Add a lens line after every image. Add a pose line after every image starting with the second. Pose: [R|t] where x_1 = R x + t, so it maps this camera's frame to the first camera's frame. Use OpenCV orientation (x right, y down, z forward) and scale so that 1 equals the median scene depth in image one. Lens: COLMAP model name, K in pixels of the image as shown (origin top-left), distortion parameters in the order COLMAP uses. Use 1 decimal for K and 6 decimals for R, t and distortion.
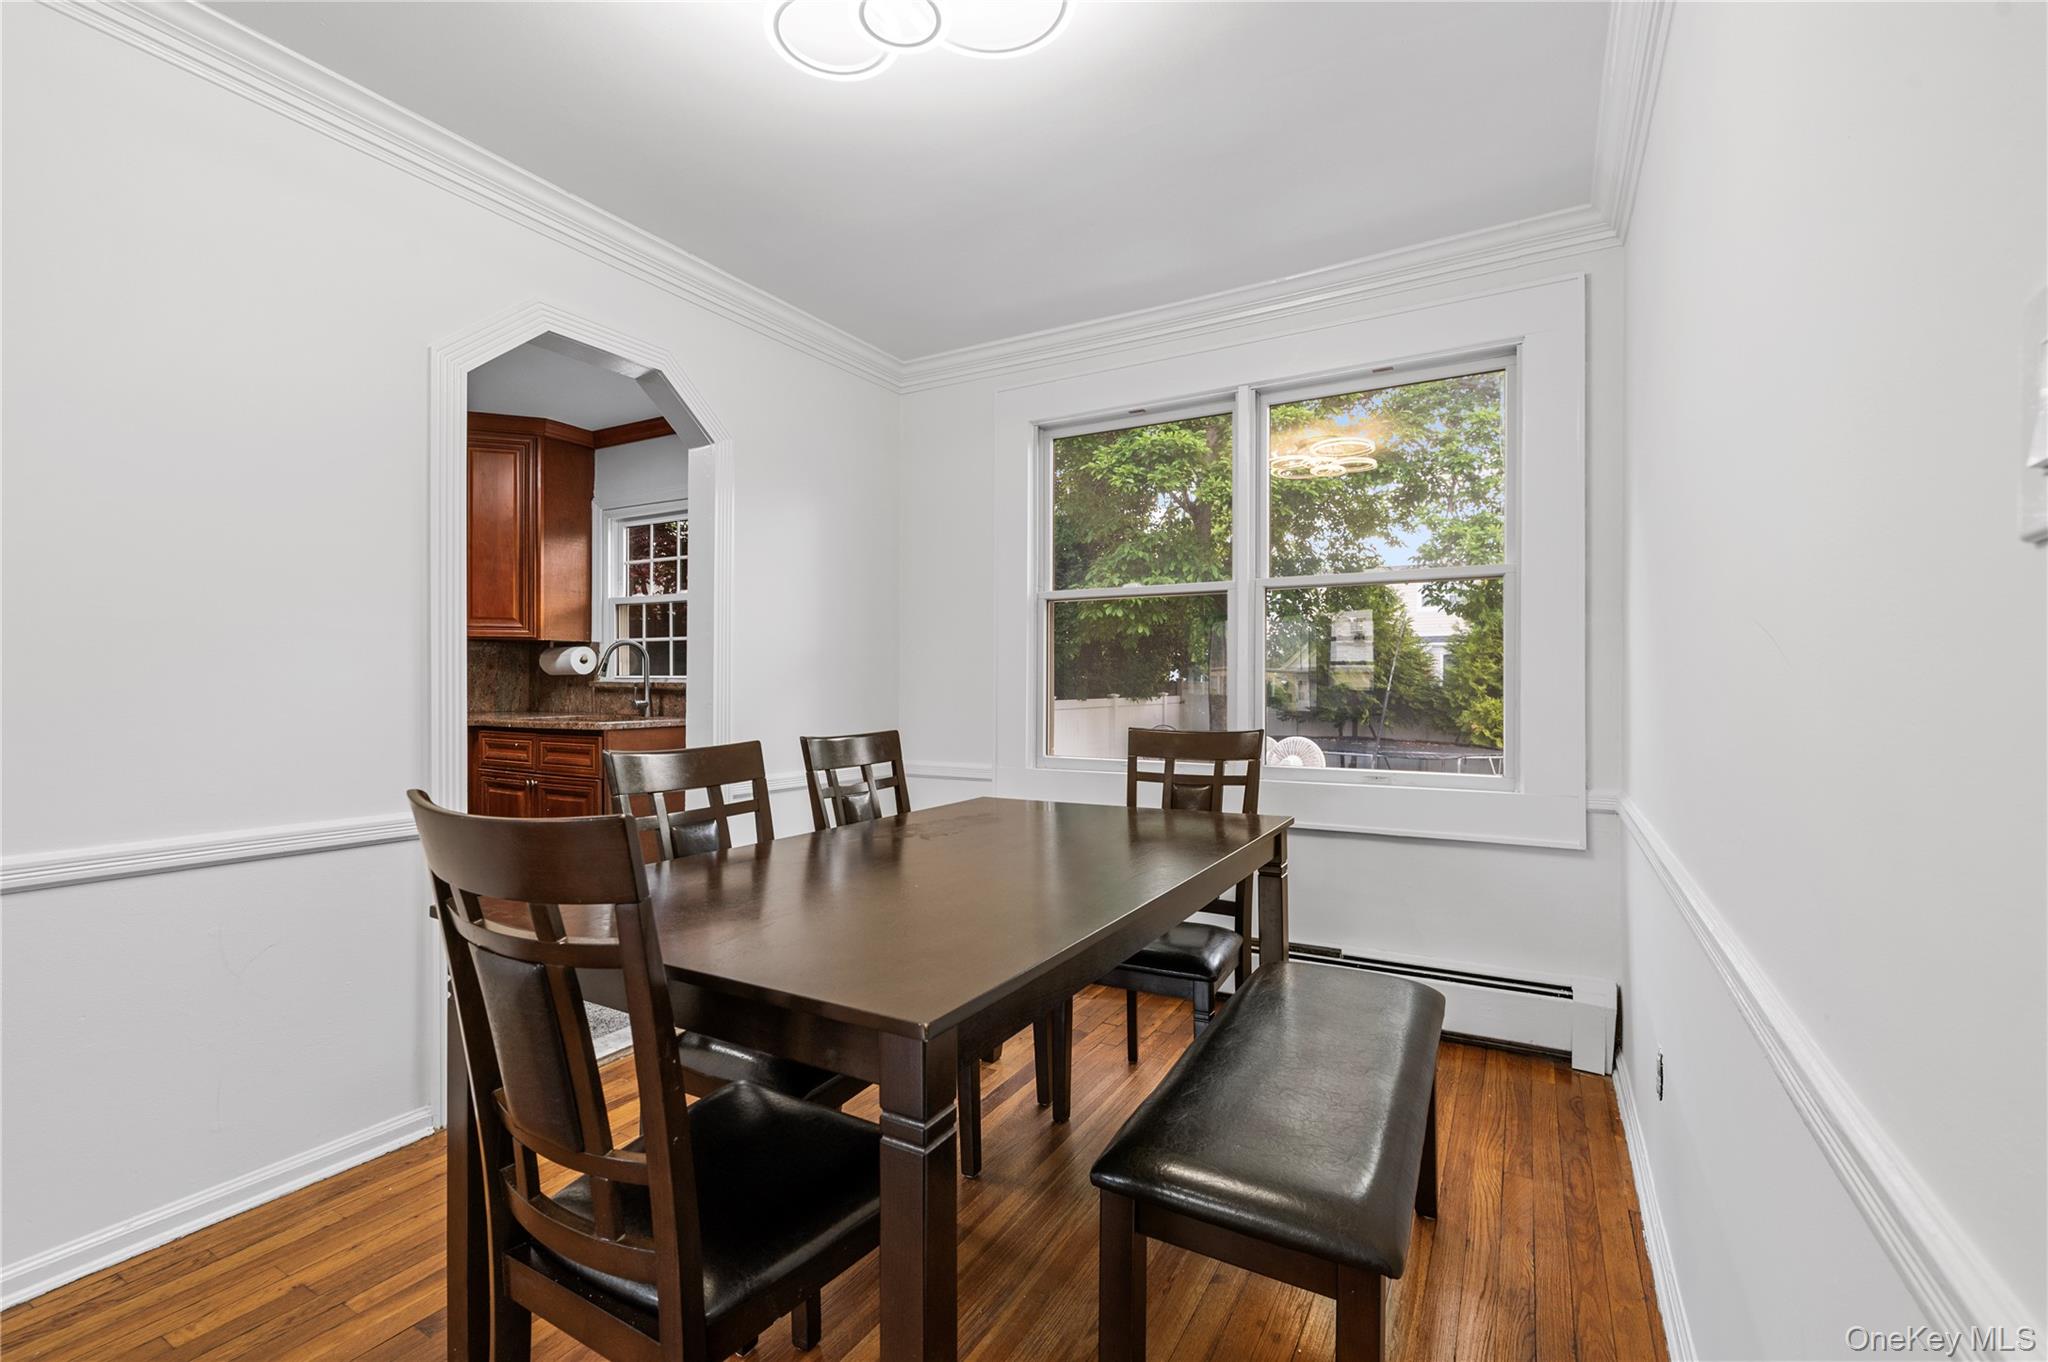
lens RADIAL K [[882.5, 0, 1023.3], [0, 882.5, 683.2], [0, 0, 1]] dist [0.002934, -0.001326]
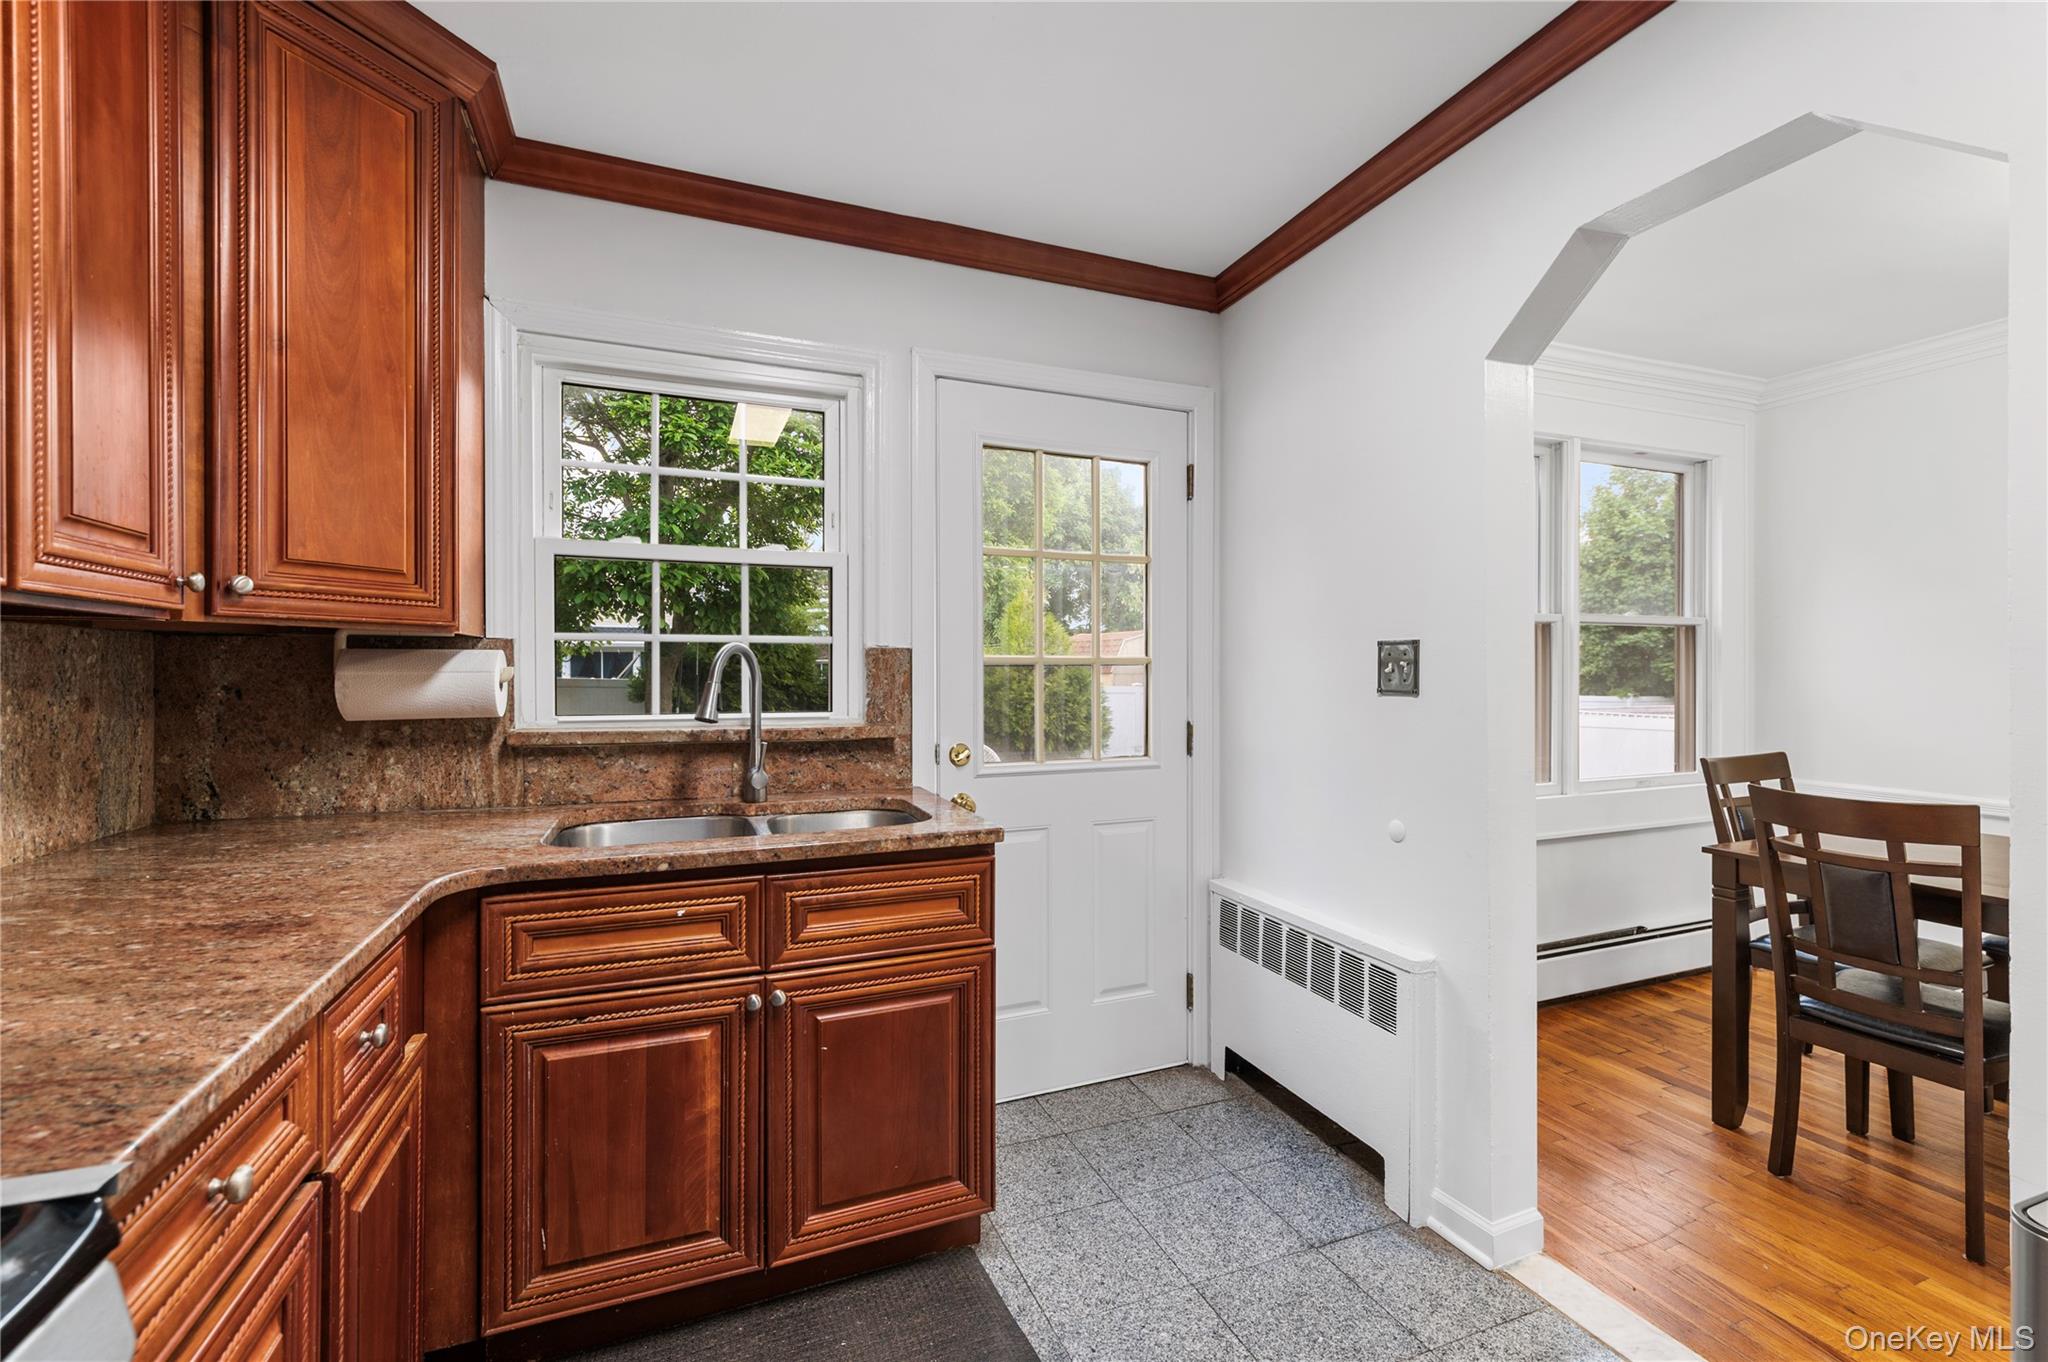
lens RADIAL K [[882.5, 0, 1024.0], [0, 882.5, 681.9], [0, 0, 1]] dist [0.002934, -0.001326]
pose [[0.616771, -0.005634, 0.787122, -0.673305], [0.009384, 0.999956, -0.000196, -0.024164], [-0.787087, 0.007508, 0.616797, 0.556221]]
